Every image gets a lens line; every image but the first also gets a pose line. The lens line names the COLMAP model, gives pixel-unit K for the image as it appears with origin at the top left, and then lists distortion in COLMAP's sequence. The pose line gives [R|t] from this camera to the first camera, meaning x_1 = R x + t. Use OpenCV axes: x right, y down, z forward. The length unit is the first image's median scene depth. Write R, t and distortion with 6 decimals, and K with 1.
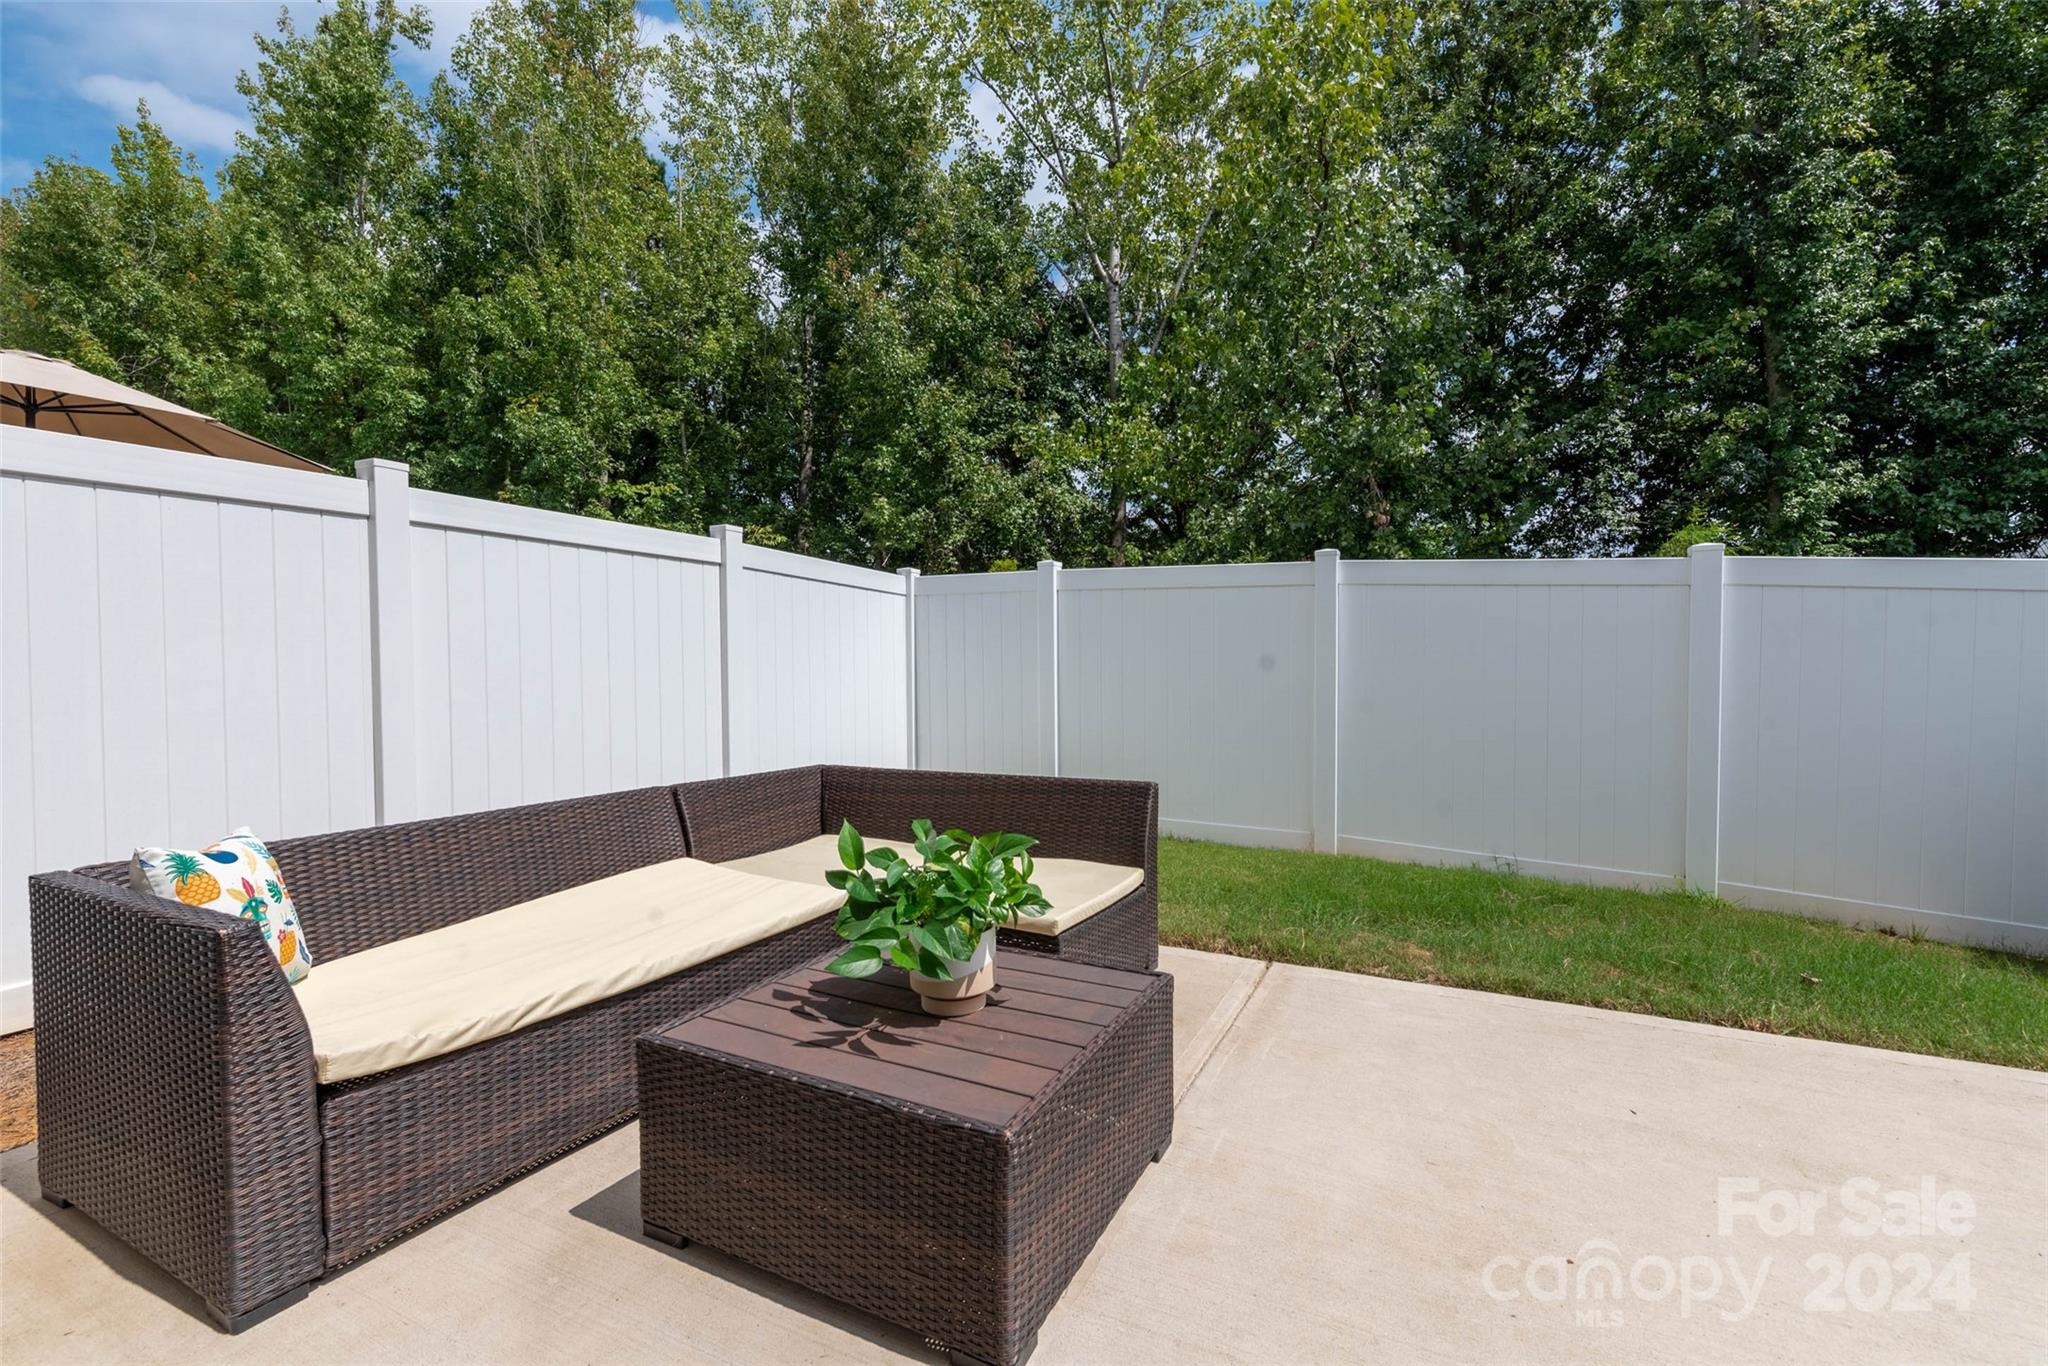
lens RADIAL K [[883.0, 0, 1013.0], [0, 883.0, 684.8], [0, 0, 1]] dist [0.002279, 0.000023]
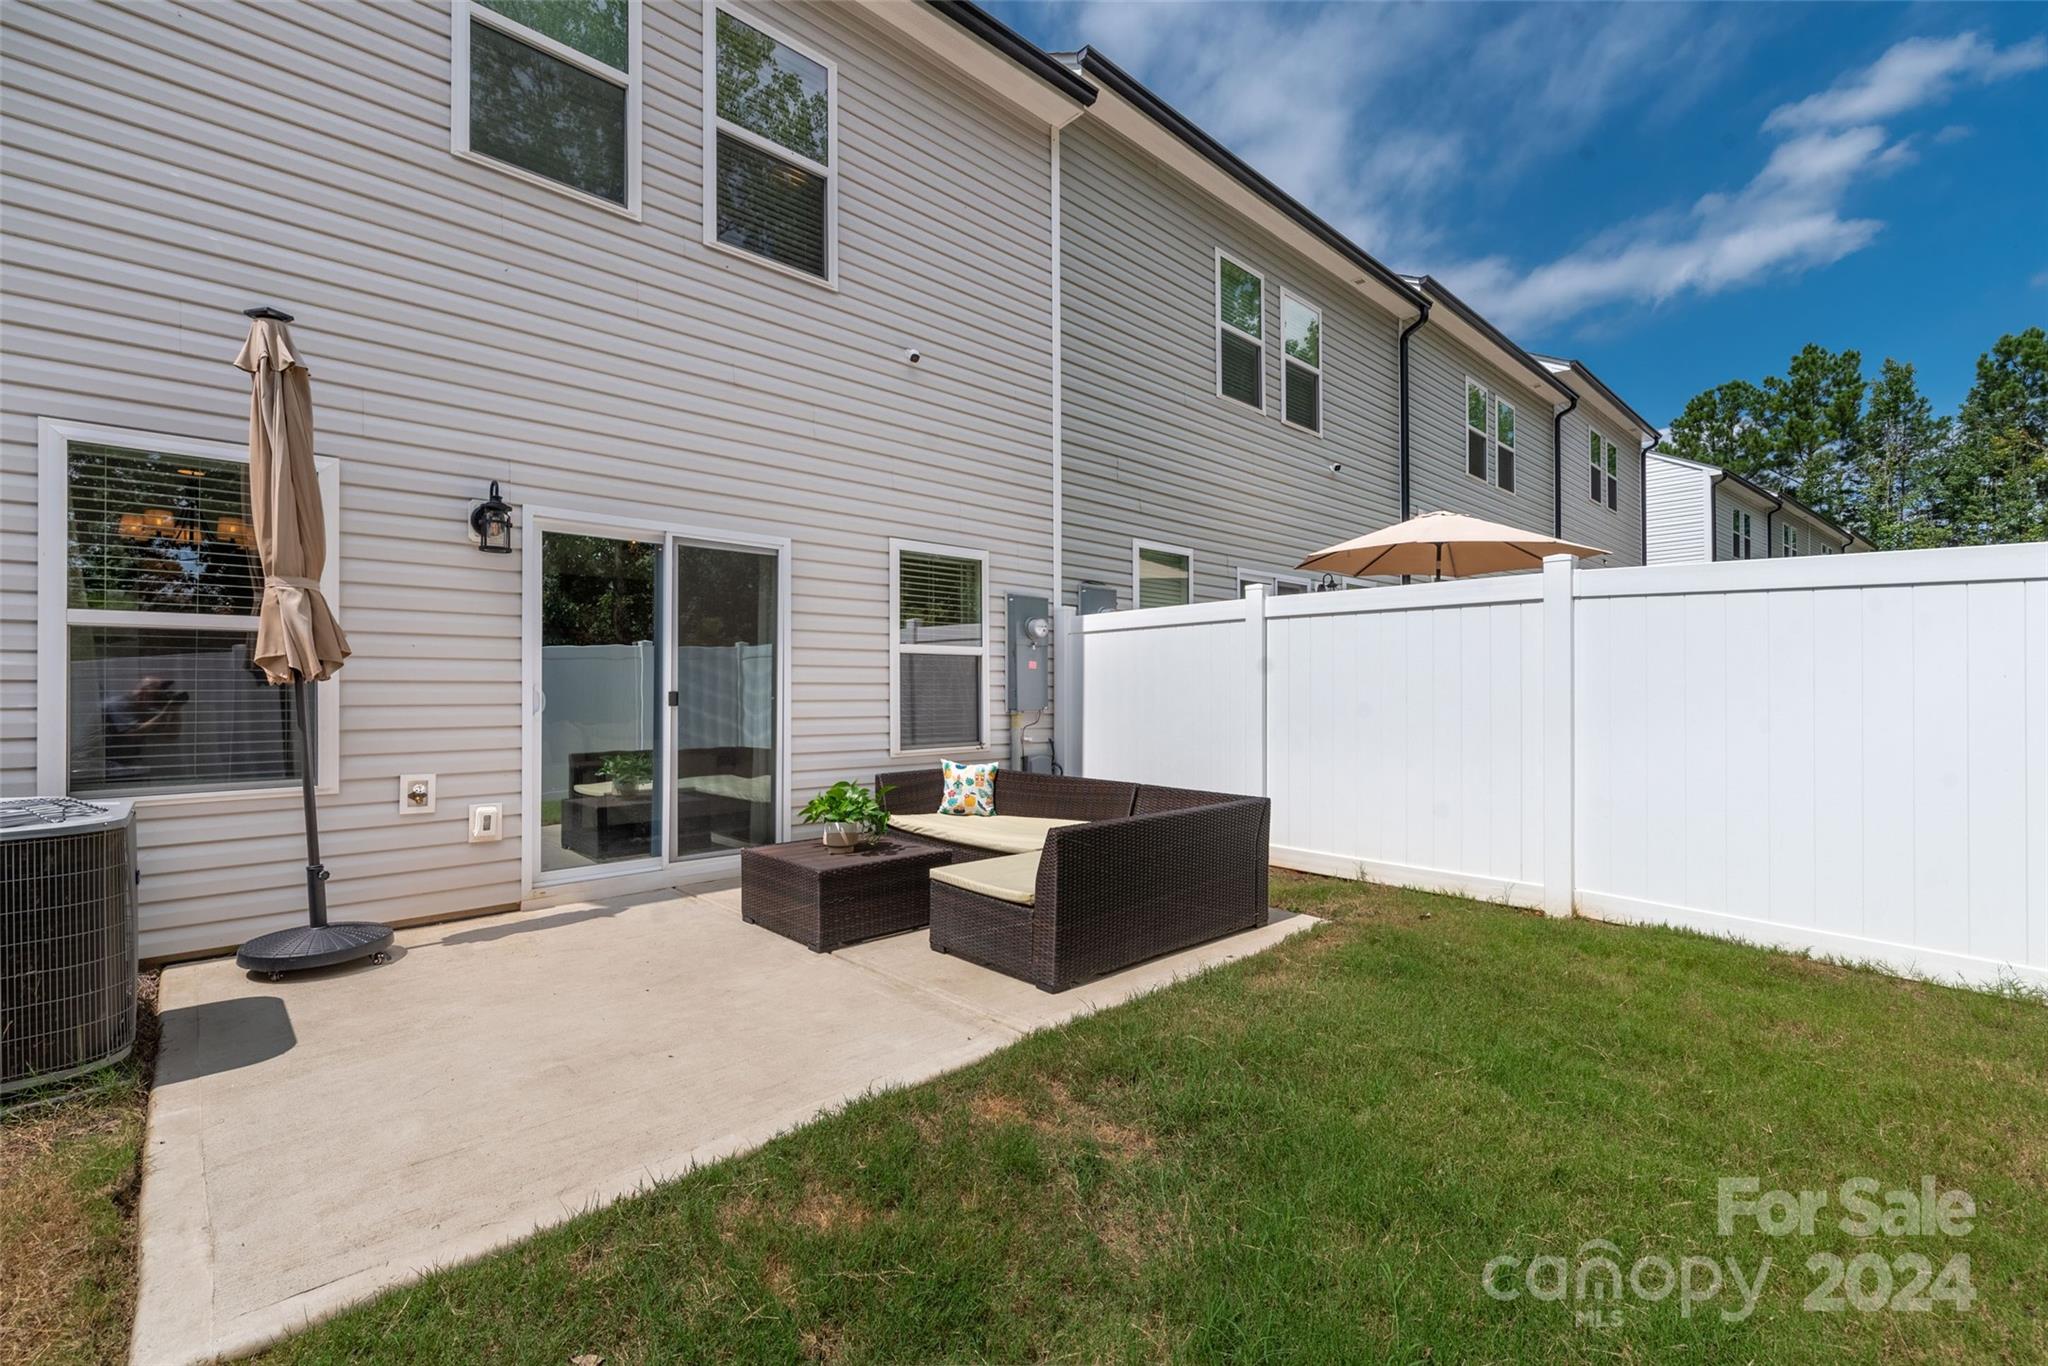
lens RADIAL K [[880.7, 0, 1012.9], [0, 880.7, 682.7], [0, 0, 1]] dist [0.000772, -0.000214]
pose [[-0.326476, 0.001040, -0.945205, 0.190208], [-0.012769, 0.999903, 0.005511, -0.012302], [0.945119, 0.013869, -0.326431, 0.202567]]
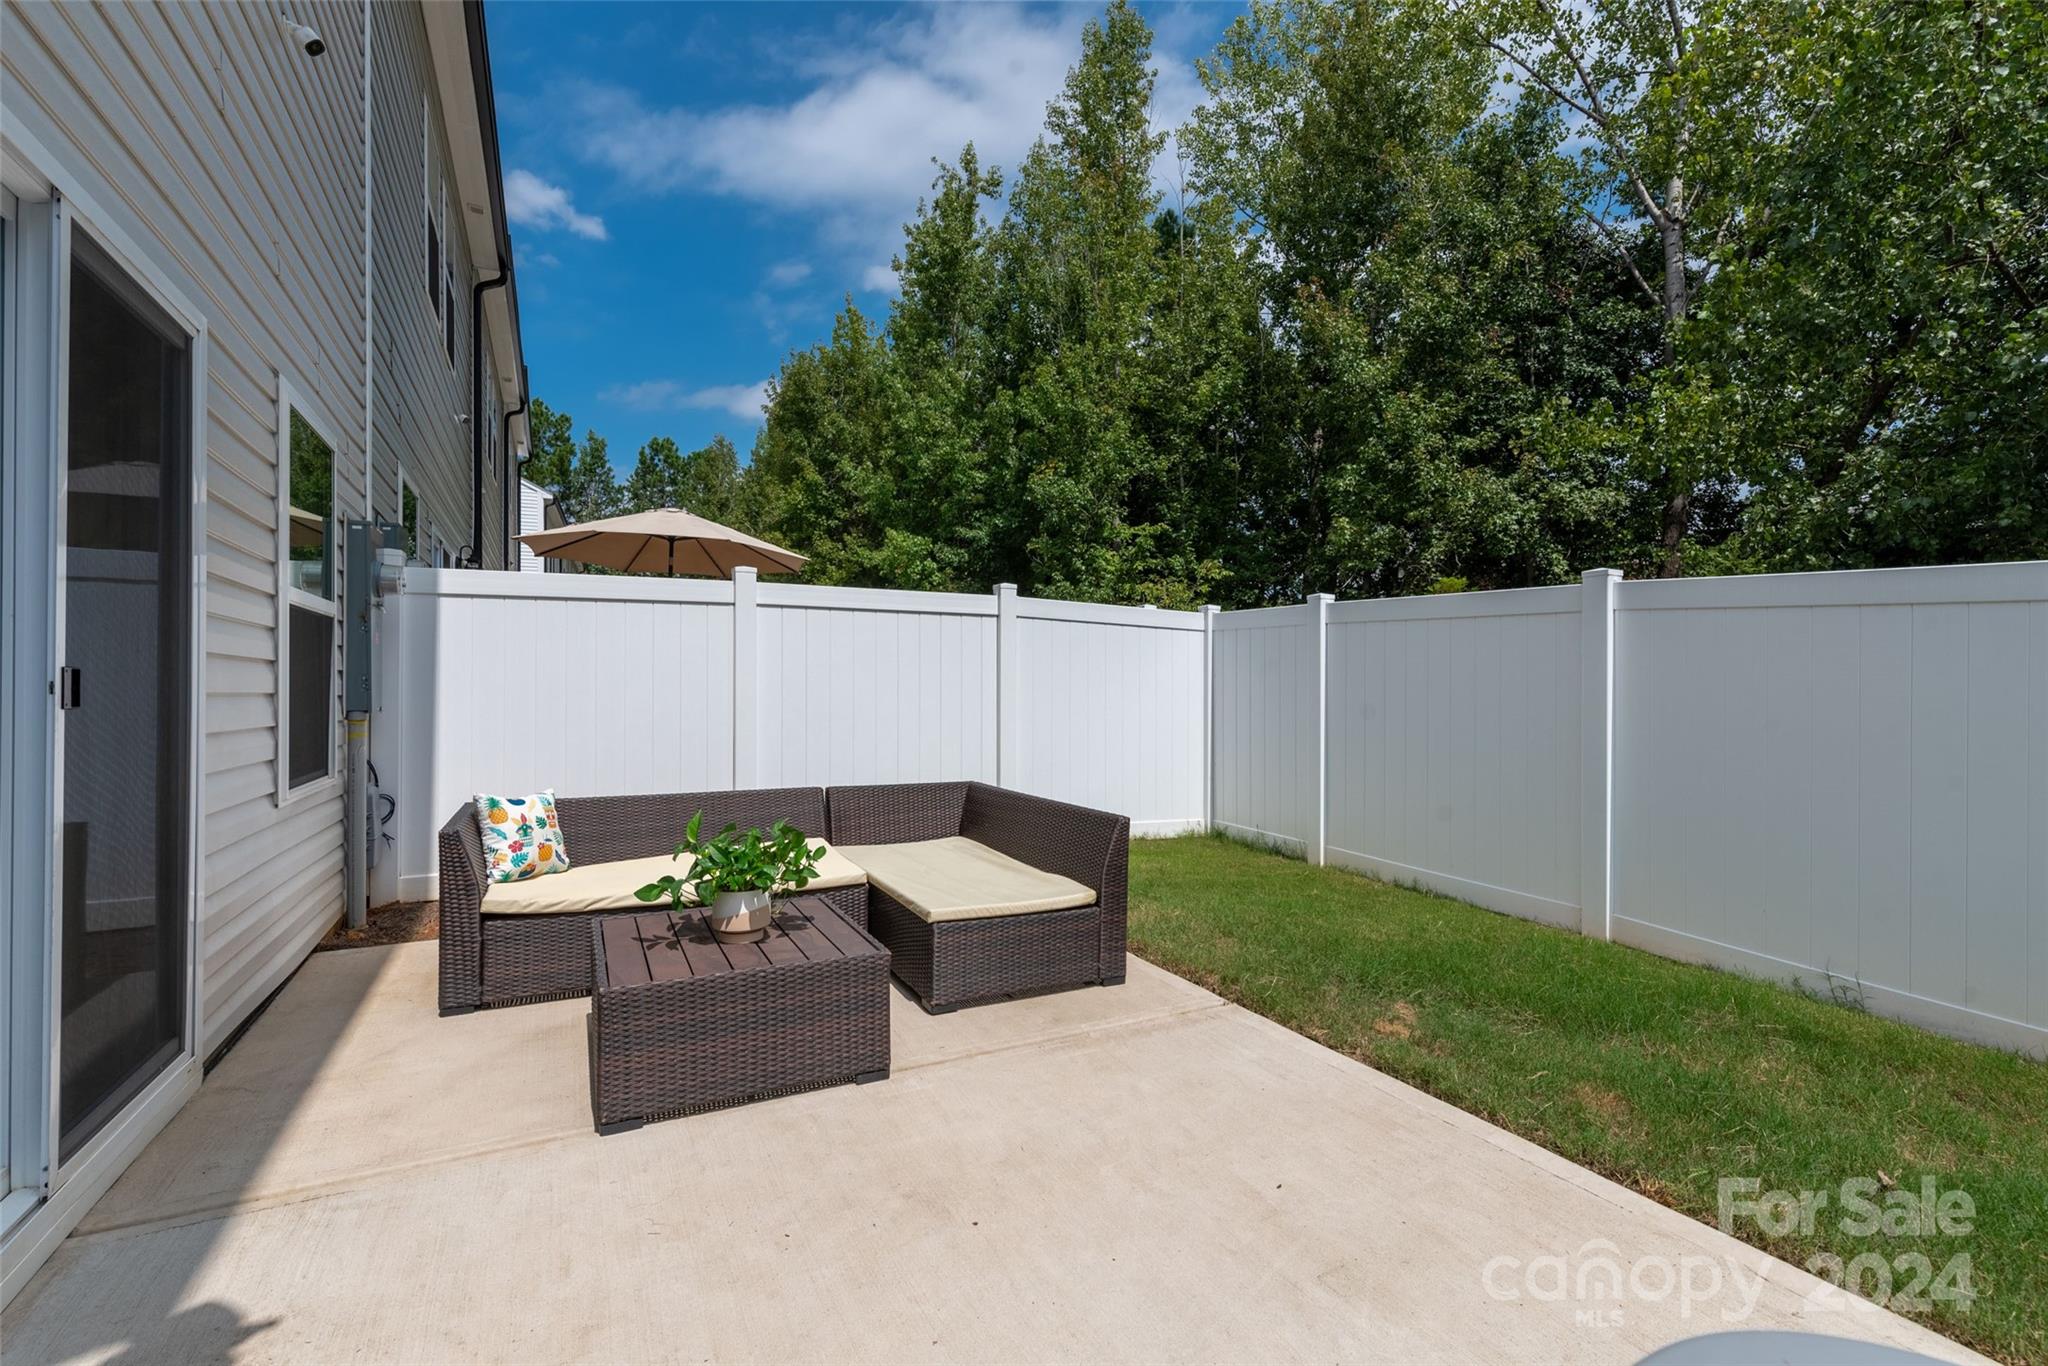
lens RADIAL K [[880.7, 0, 1012.9], [0, 880.7, 682.7], [0, 0, 1]] dist [0.000772, -0.000214]
pose [[0.815755, 0.005495, -0.578372, 0.106089], [-0.019394, 0.999652, -0.017856, -0.005499], [0.578072, 0.025783, 0.815578, 0.001701]]
